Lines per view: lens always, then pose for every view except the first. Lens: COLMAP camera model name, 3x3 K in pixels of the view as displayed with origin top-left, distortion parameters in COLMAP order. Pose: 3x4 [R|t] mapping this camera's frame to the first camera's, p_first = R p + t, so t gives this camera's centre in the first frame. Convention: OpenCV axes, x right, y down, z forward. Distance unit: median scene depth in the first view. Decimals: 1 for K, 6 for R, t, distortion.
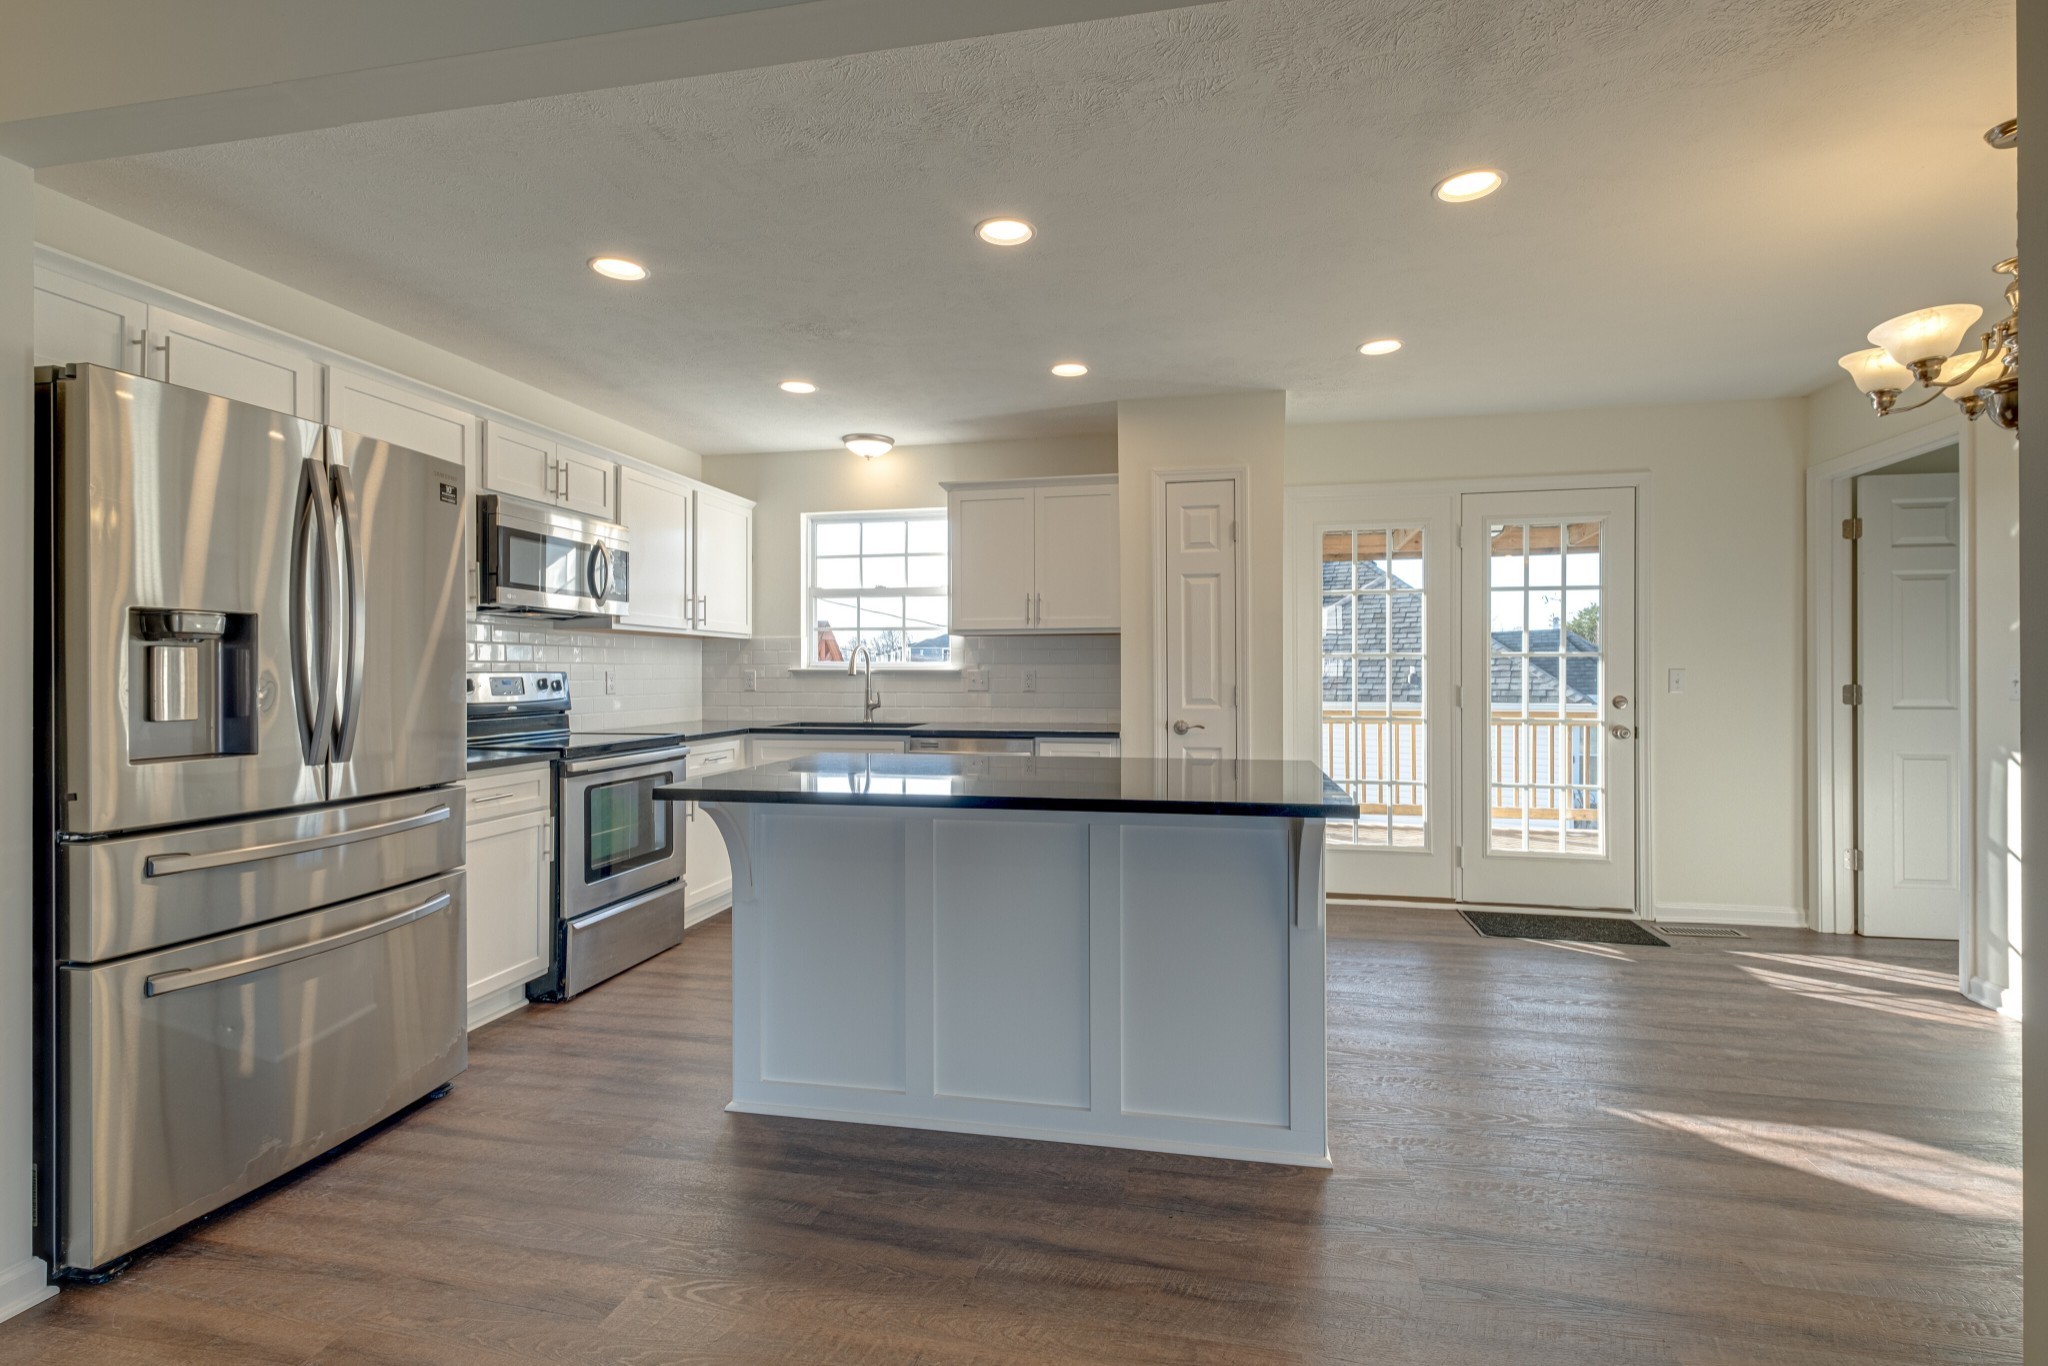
lens RADIAL K [[911.3, 0, 1042.4], [0, 911.3, 669.2], [0, 0, 1]] dist [0.005181, -0.001677]
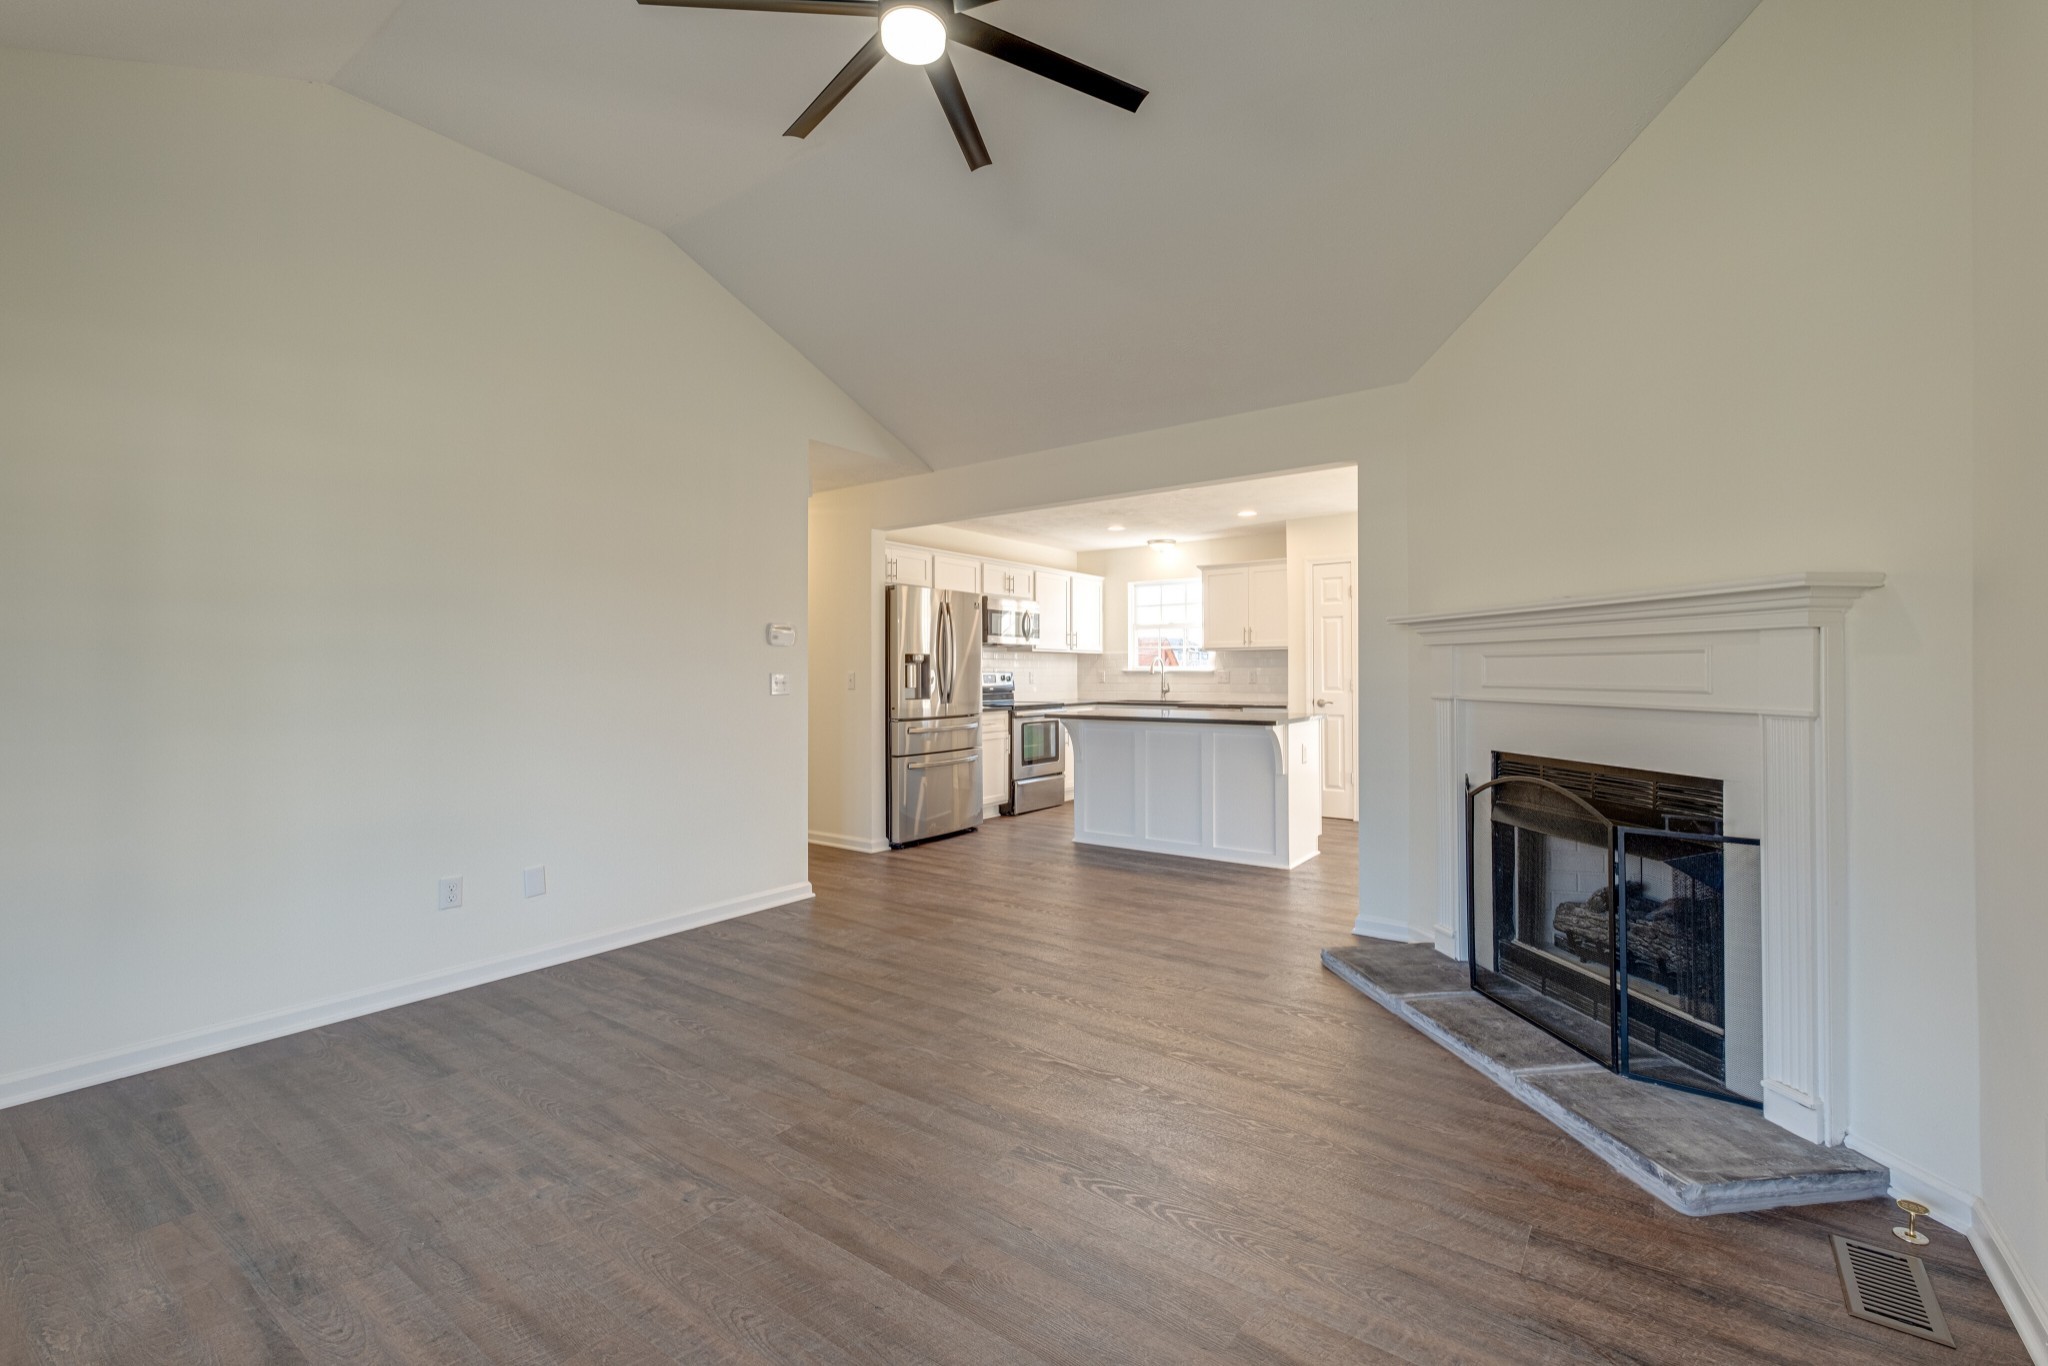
lens RADIAL K [[911.3, 0, 1036.1], [0, 911.3, 675.7], [0, 0, 1]] dist [0.005181, -0.001677]
pose [[0.905625, -0.000332, -0.424080, 0.423942], [0.003221, 0.999976, 0.006096, -0.001983], [0.424068, -0.006886, 0.905604, -0.891816]]
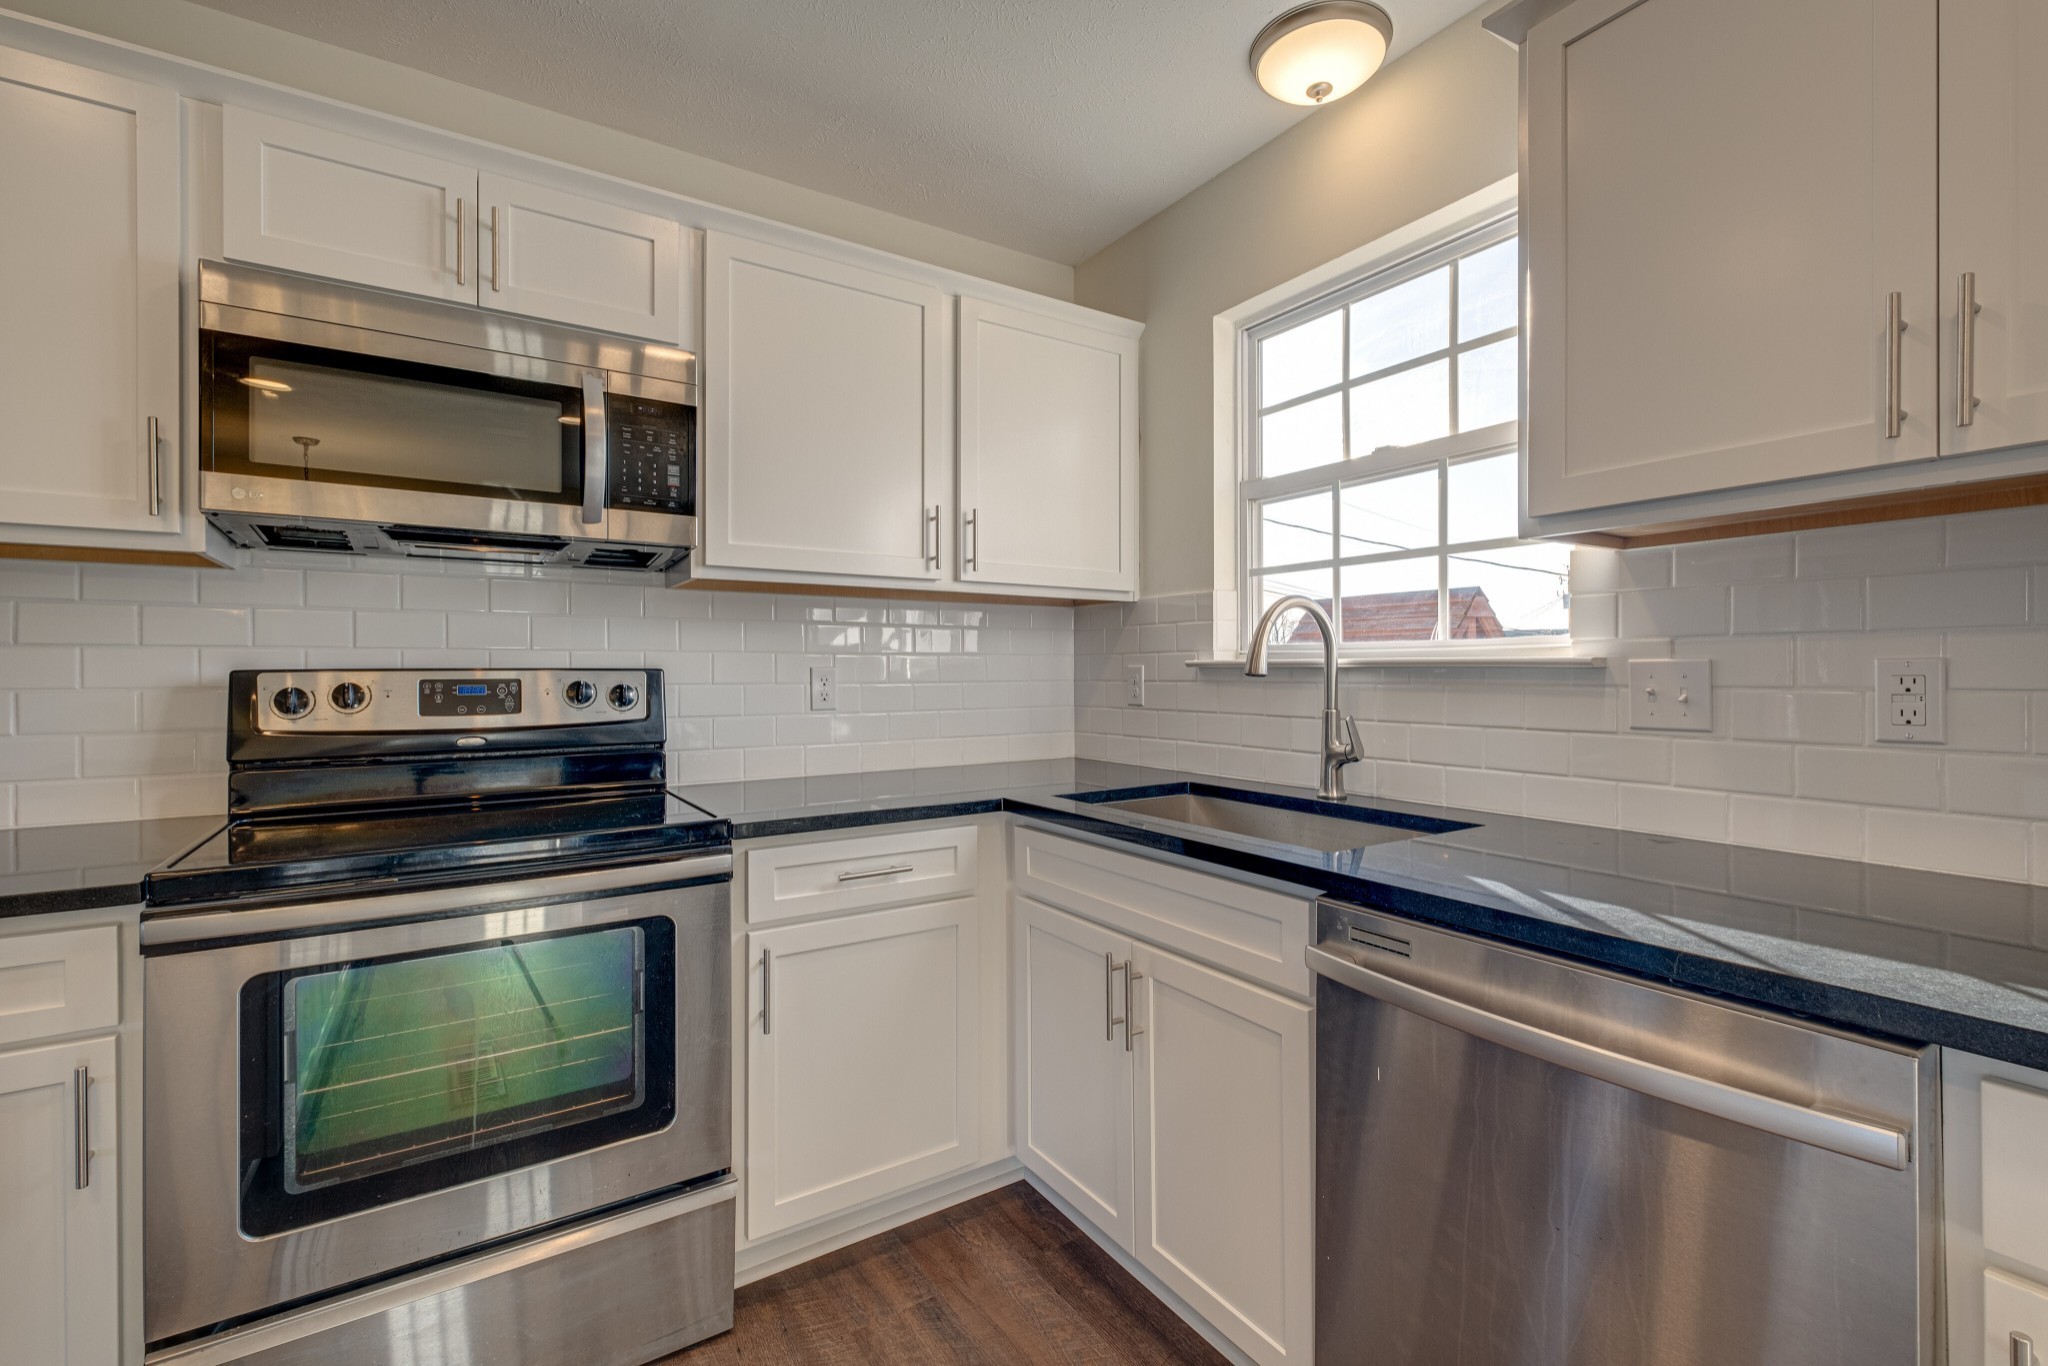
lens RADIAL K [[911.3, 0, 1035.0], [0, 911.3, 666.4], [0, 0, 1]] dist [0.005181, -0.001677]
pose [[0.705380, -0.001882, -0.708827, -0.008717], [0.002580, 0.999997, -0.000087, 0.002966], [0.708825, -0.001768, 0.705382, 0.807305]]
